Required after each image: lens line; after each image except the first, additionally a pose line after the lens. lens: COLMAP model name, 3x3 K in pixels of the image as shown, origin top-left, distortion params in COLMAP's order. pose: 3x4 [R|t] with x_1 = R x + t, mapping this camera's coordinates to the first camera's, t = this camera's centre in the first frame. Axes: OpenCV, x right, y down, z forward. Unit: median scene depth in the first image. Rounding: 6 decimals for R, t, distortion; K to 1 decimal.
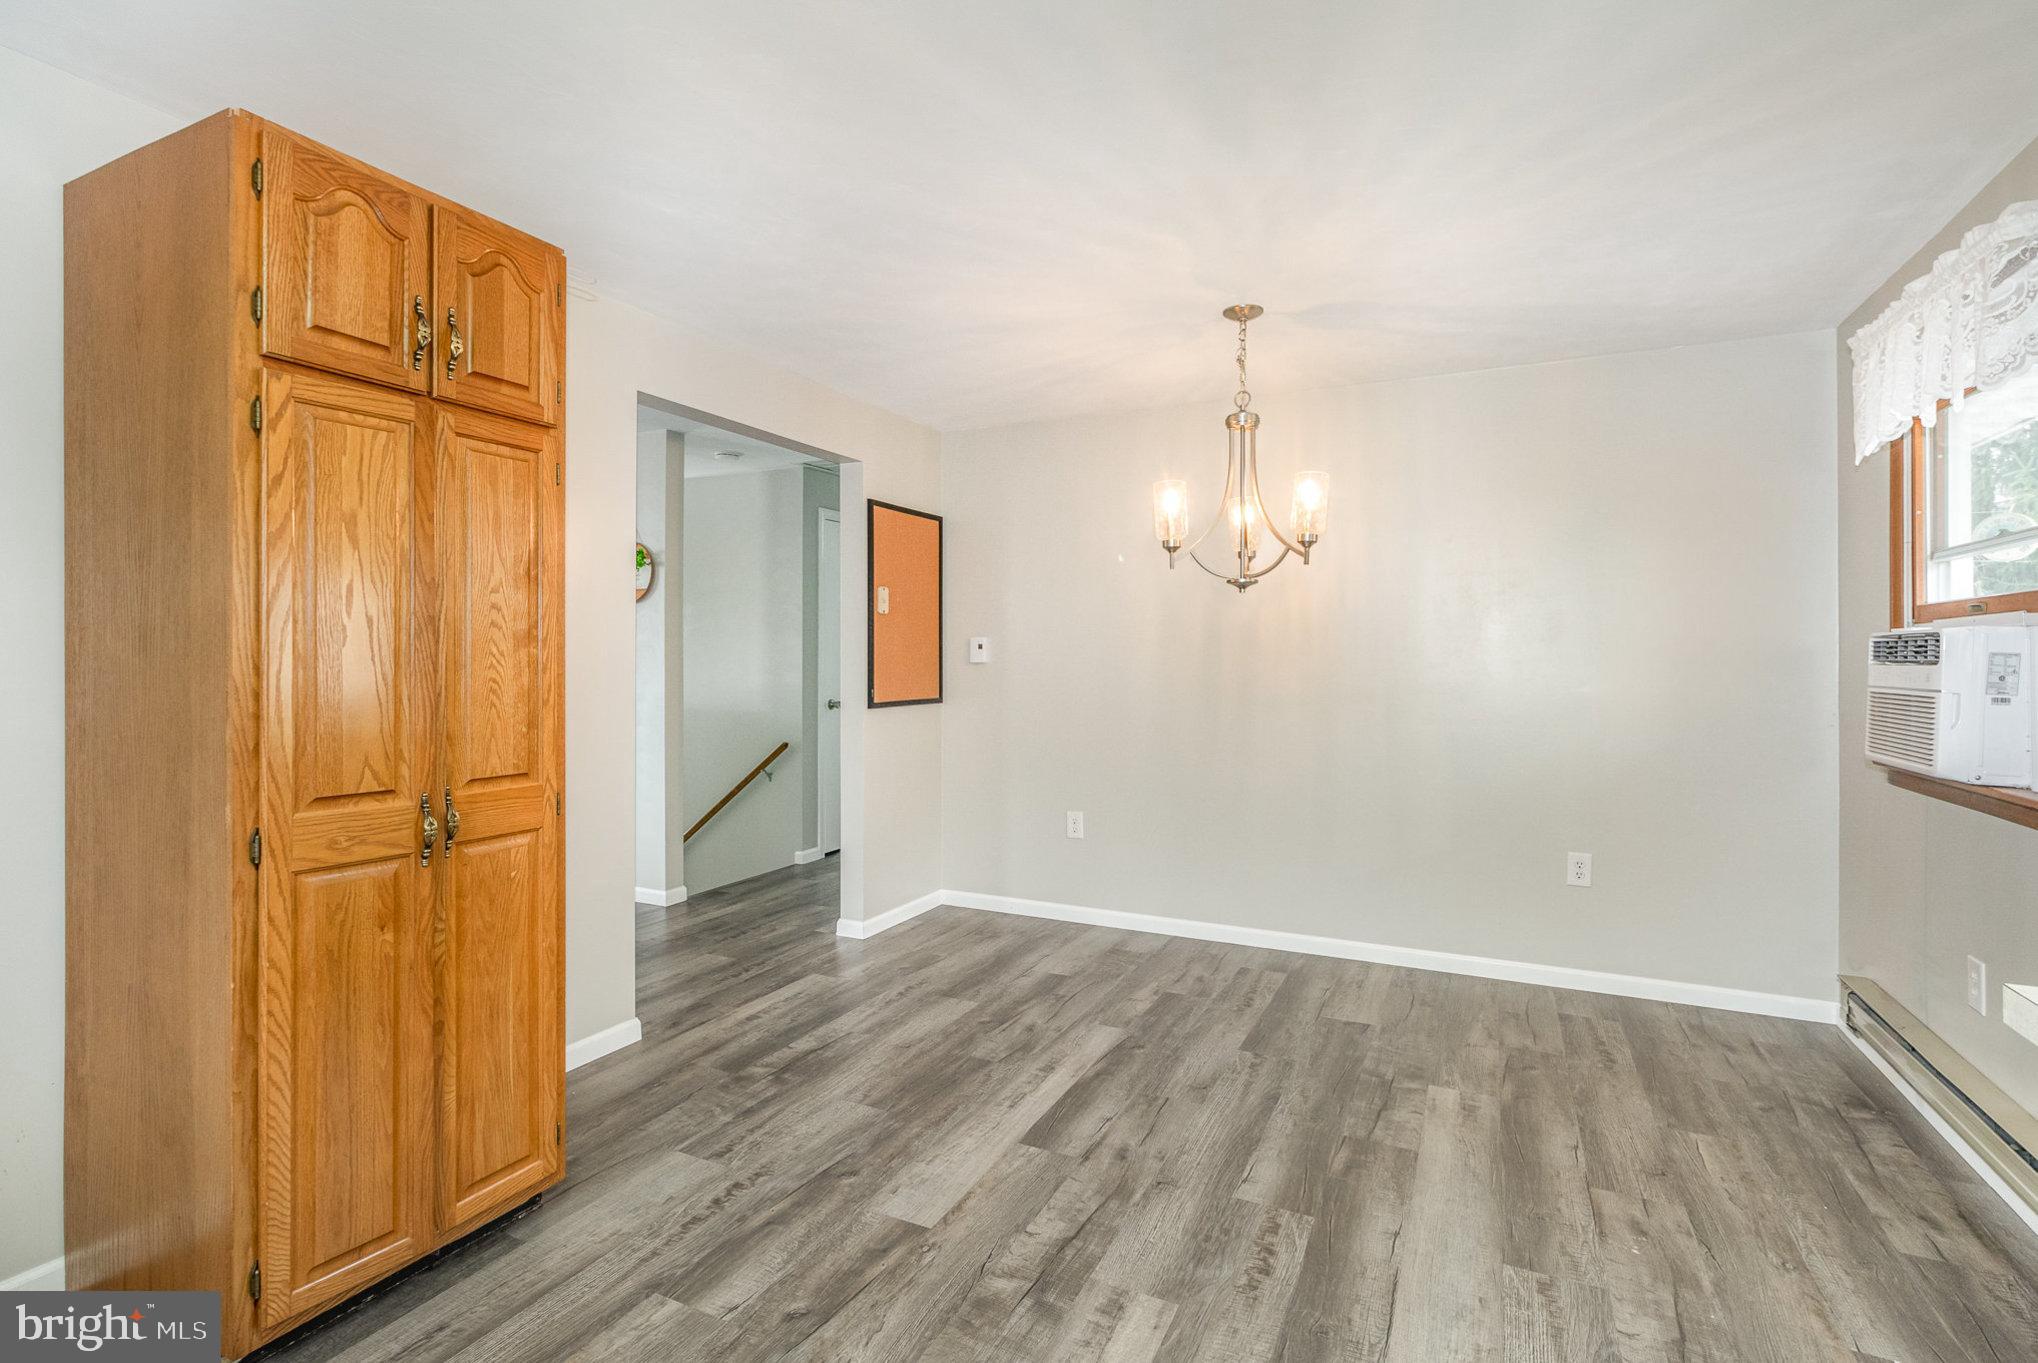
lens RADIAL K [[947.4, 0, 1037.8], [0, 947.4, 657.4], [0, 0, 1]] dist [0.002218, -0.000519]
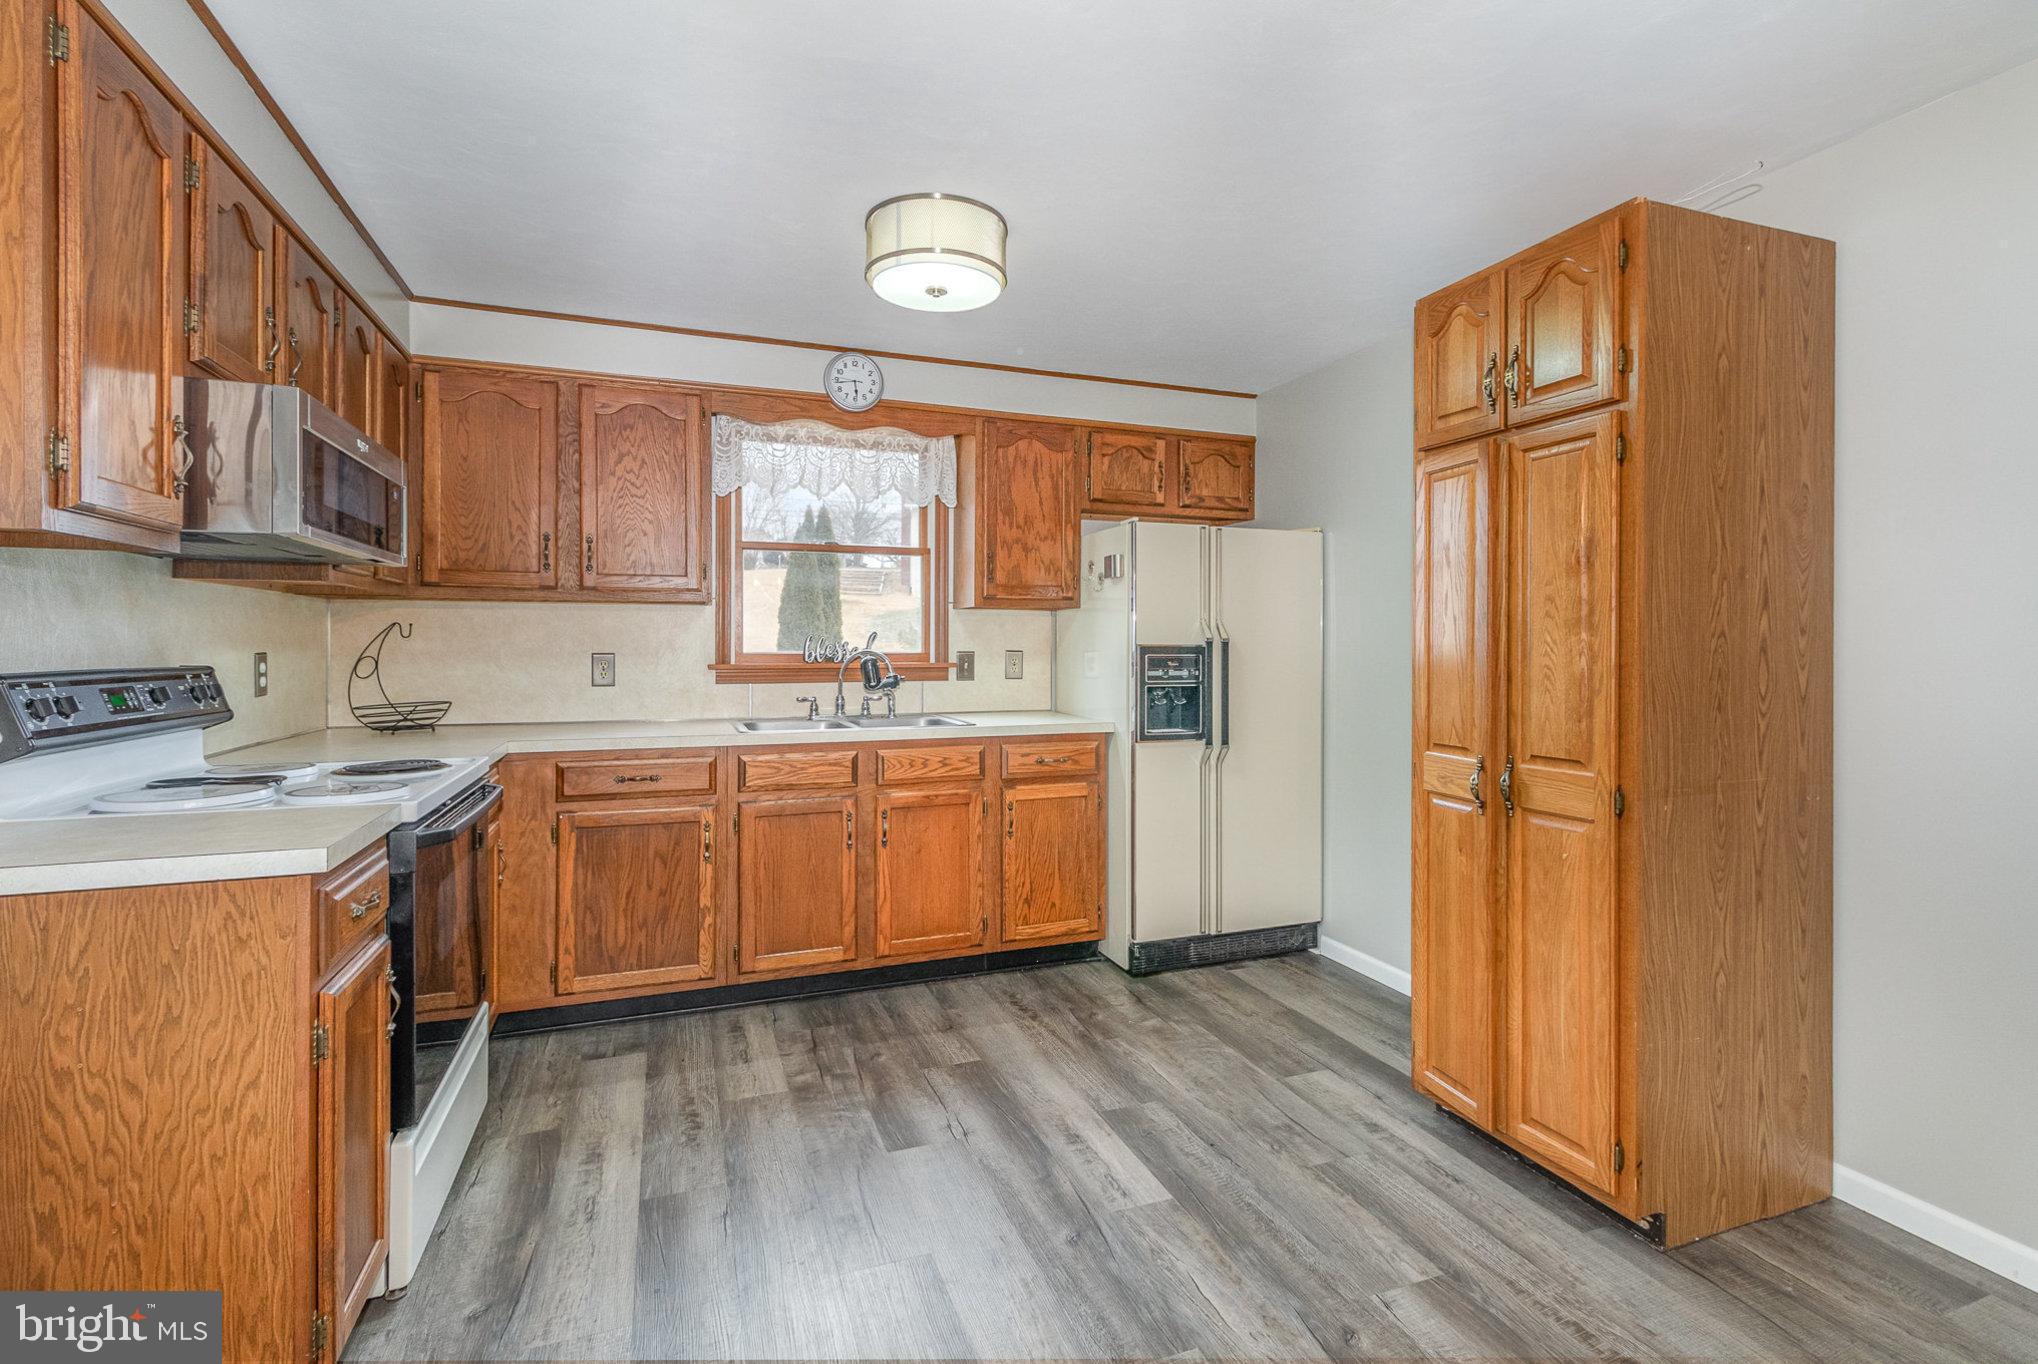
lens RADIAL K [[947.4, 0, 1037.8], [0, 947.4, 657.9], [0, 0, 1]] dist [0.002218, -0.000519]
pose [[-0.685984, 0.003366, -0.727609, 0.370242], [-0.001168, 0.999983, 0.005727, 0.005119], [0.727616, 0.004778, -0.685968, 0.811875]]
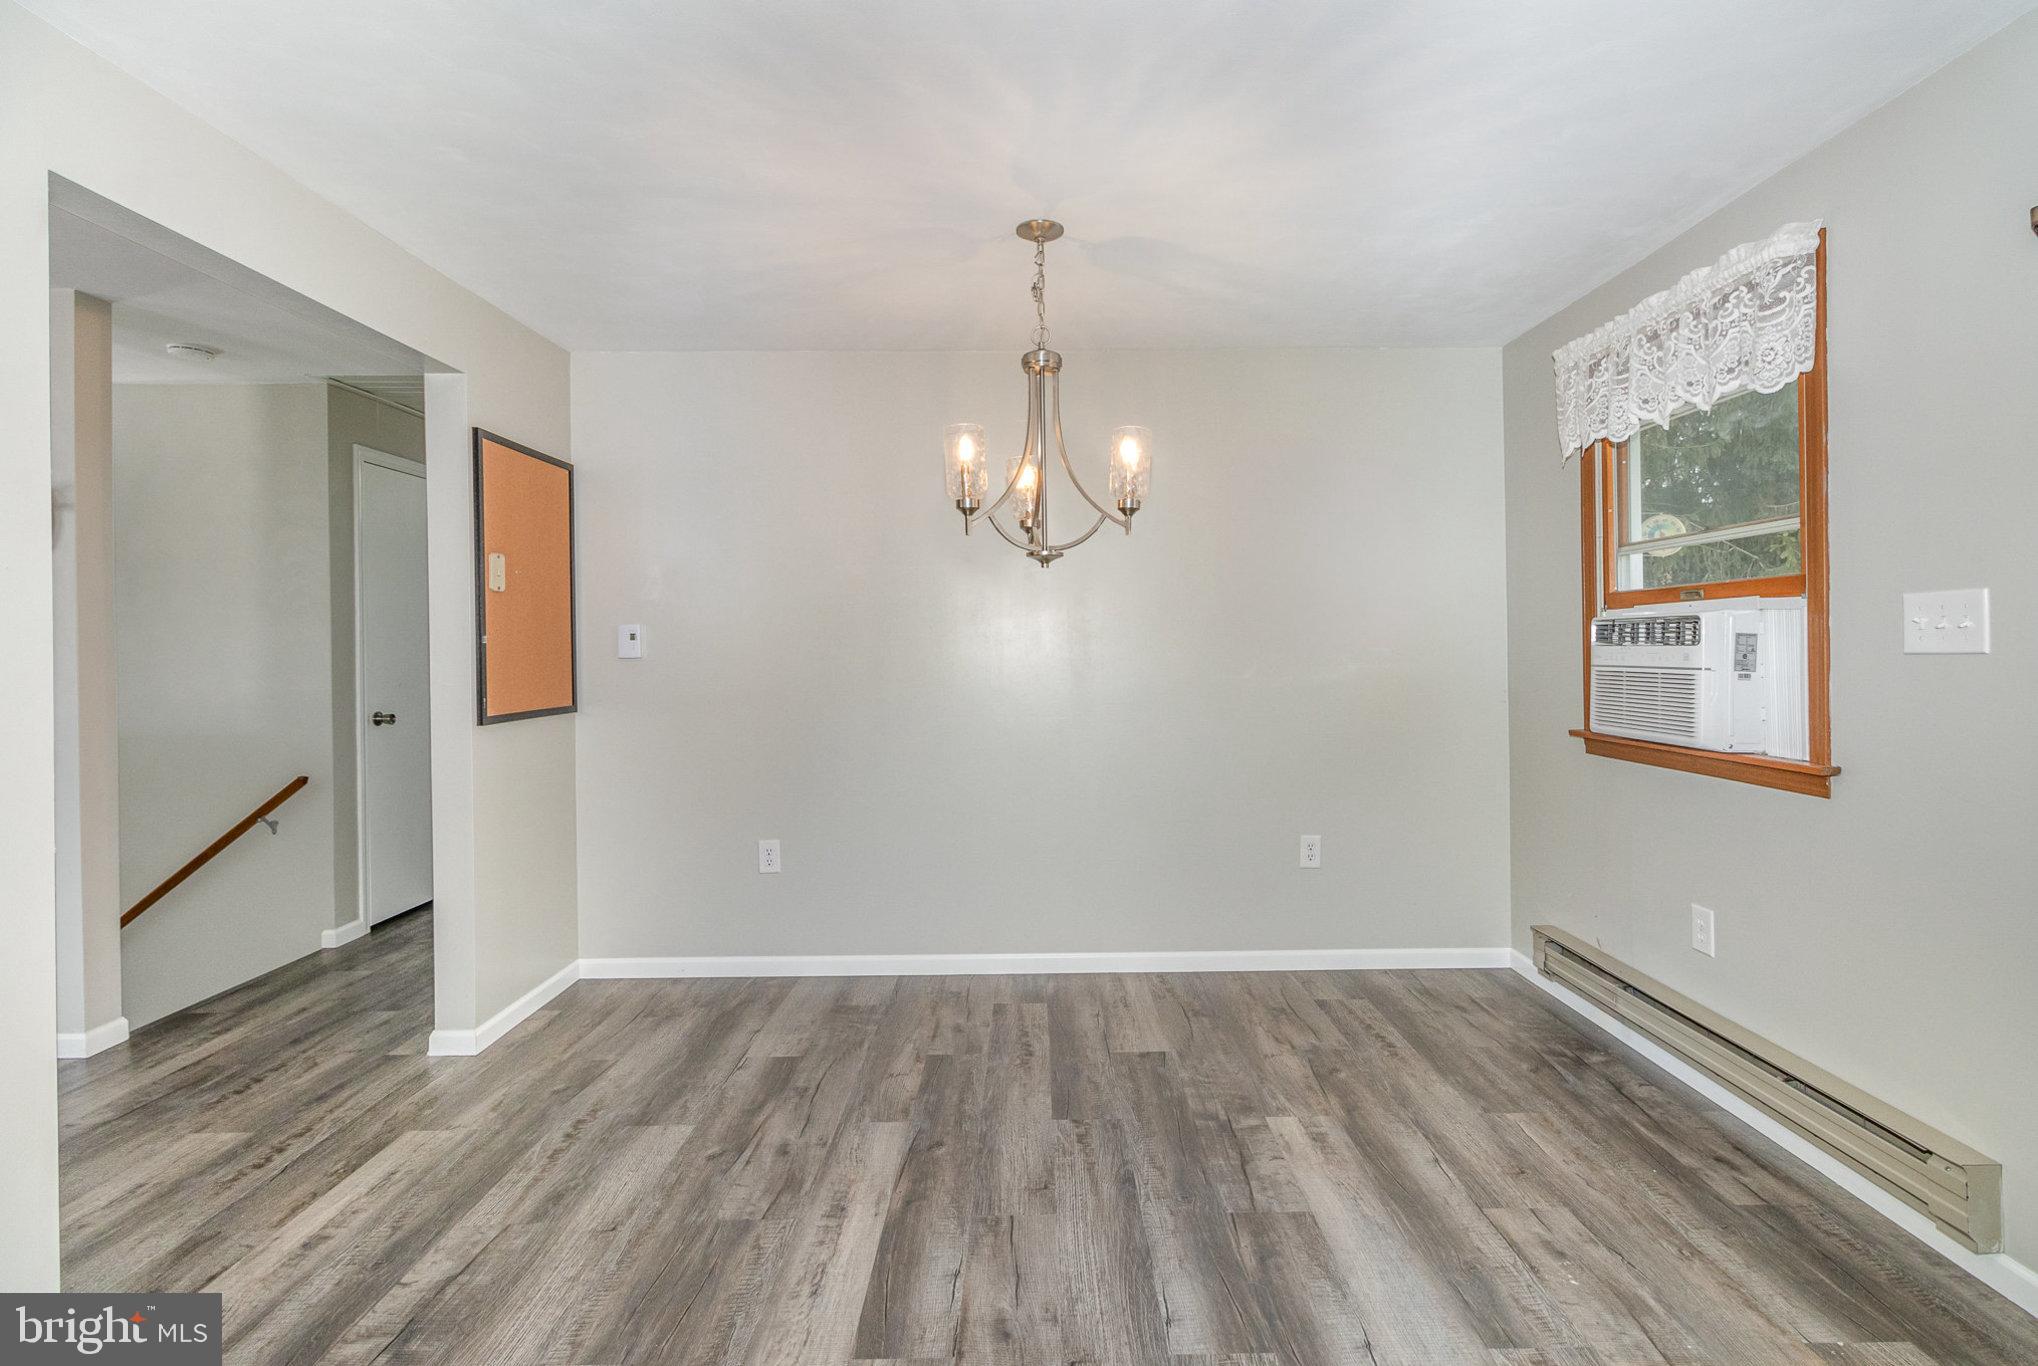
lens RADIAL K [[941.6, 0, 1045.2], [0, 941.6, 650.2], [0, 0, 1]] dist [0.002306, 0.000629]
pose [[0.898881, -0.012773, 0.438006, -0.146703], [0.011899, 0.999918, 0.004739, -0.000175], [-0.438030, 0.000953, 0.898960, 0.256826]]
